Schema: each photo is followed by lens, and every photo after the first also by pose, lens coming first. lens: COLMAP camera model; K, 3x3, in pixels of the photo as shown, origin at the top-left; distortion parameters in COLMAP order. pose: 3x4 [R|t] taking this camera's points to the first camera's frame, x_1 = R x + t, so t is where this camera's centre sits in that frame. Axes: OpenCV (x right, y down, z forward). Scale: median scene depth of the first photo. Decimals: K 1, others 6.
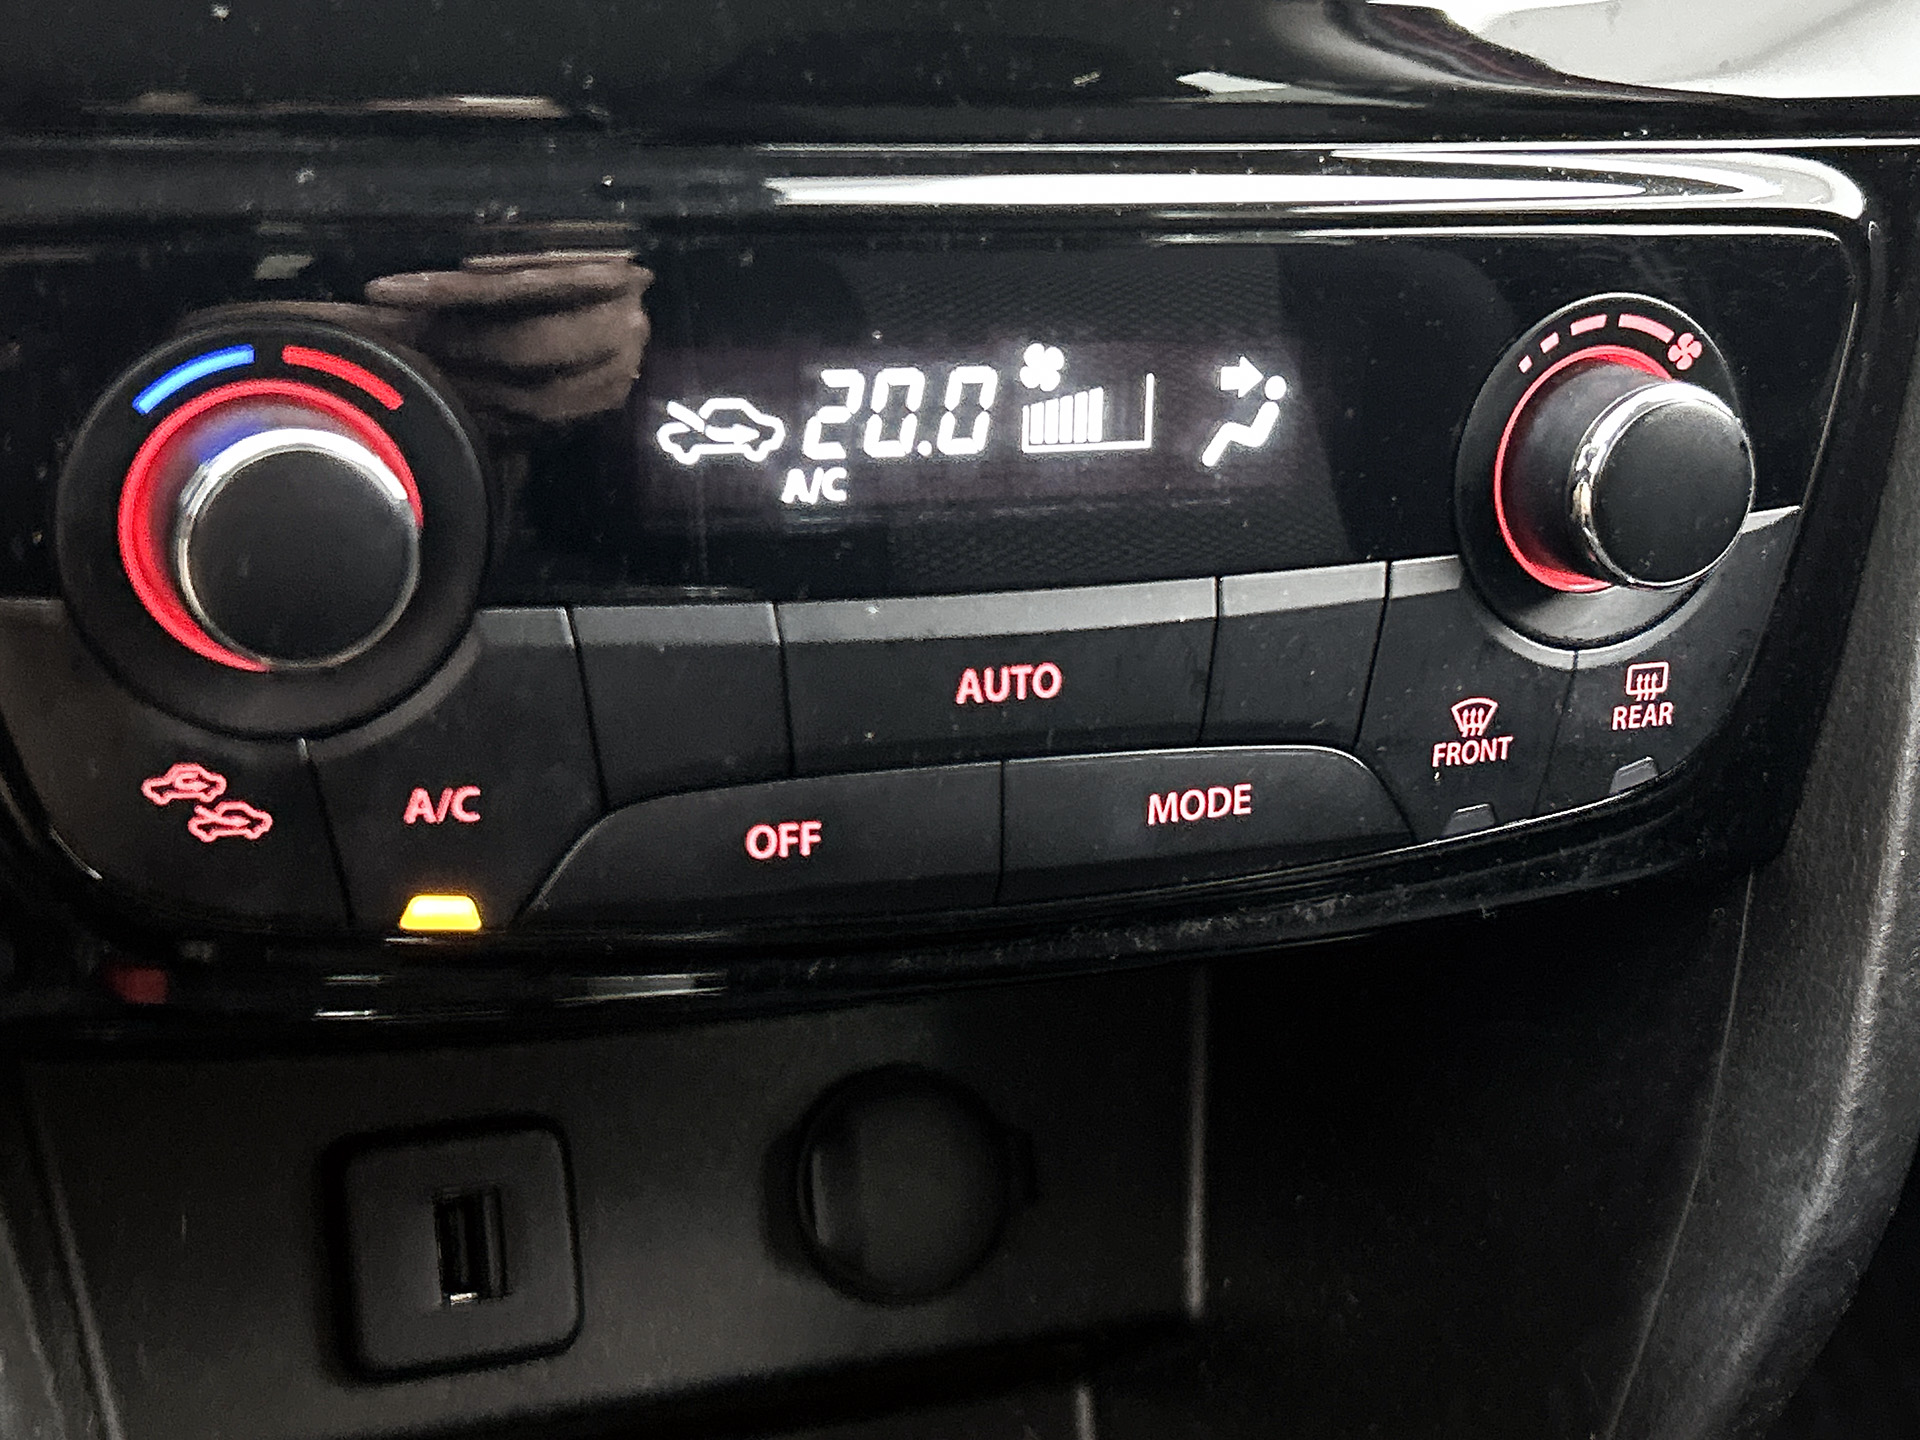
lens RADIAL K [[2966.2, 0, 962.2], [0, 2966.2, 722.9], [0, 0, 1]] dist [0.159263, -0.022225]
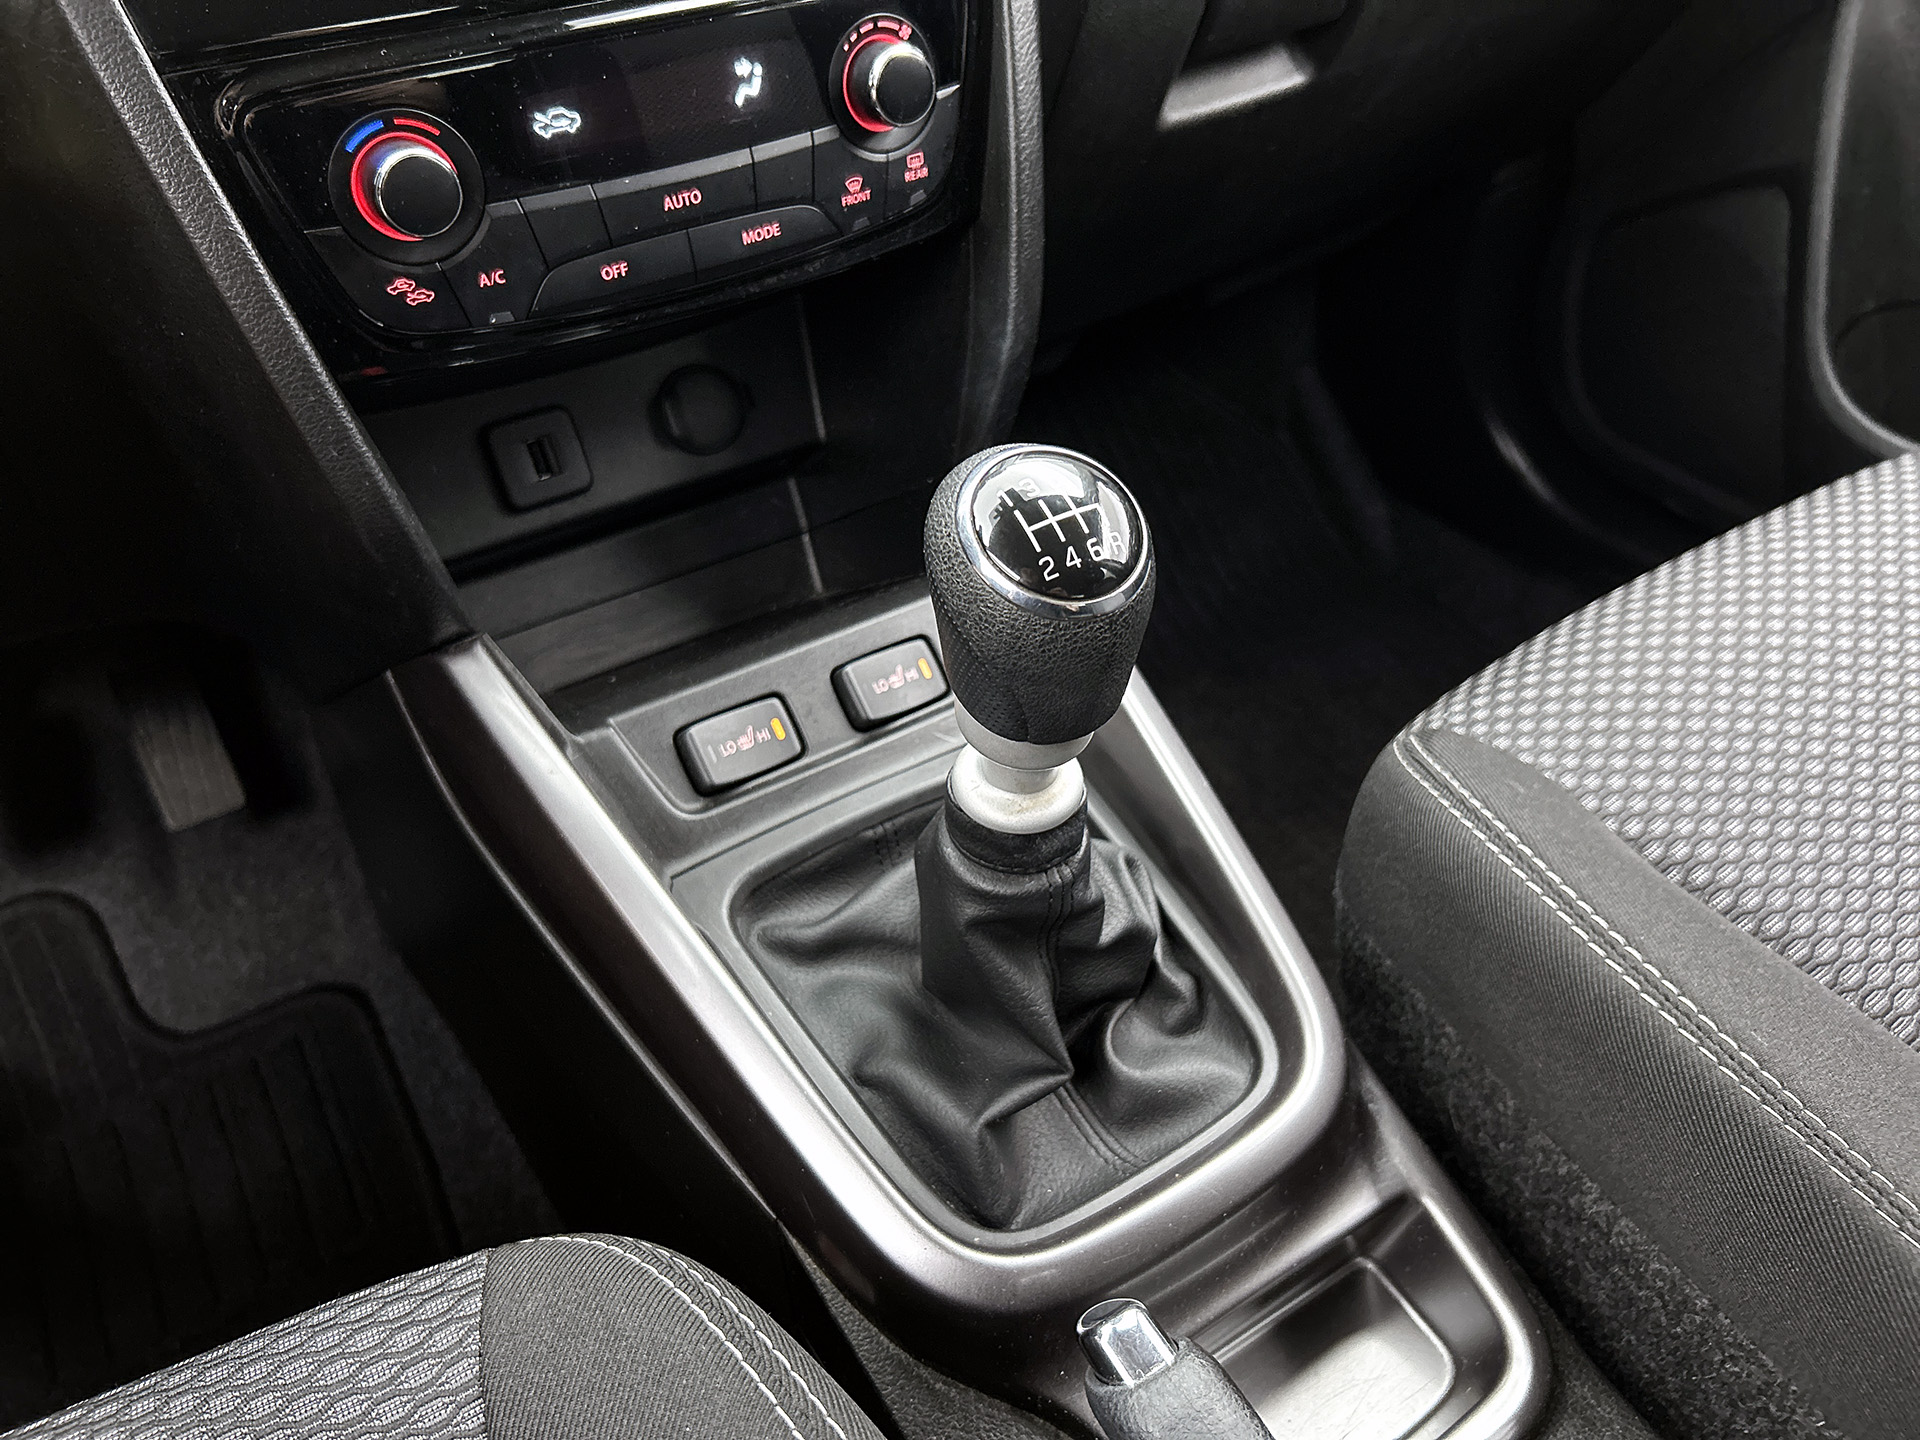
lens RADIAL K [[1443.9, 0, 960.0], [0, 1443.9, 720.0], [0, 0, 1]] dist [-0.024179, -0.002037]
pose [[0.976210, -0.198941, 0.086239, 0.053780], [0.159183, 0.927608, 0.337941, 0.023559], [-0.147227, -0.316173, 0.937208, -0.434962]]
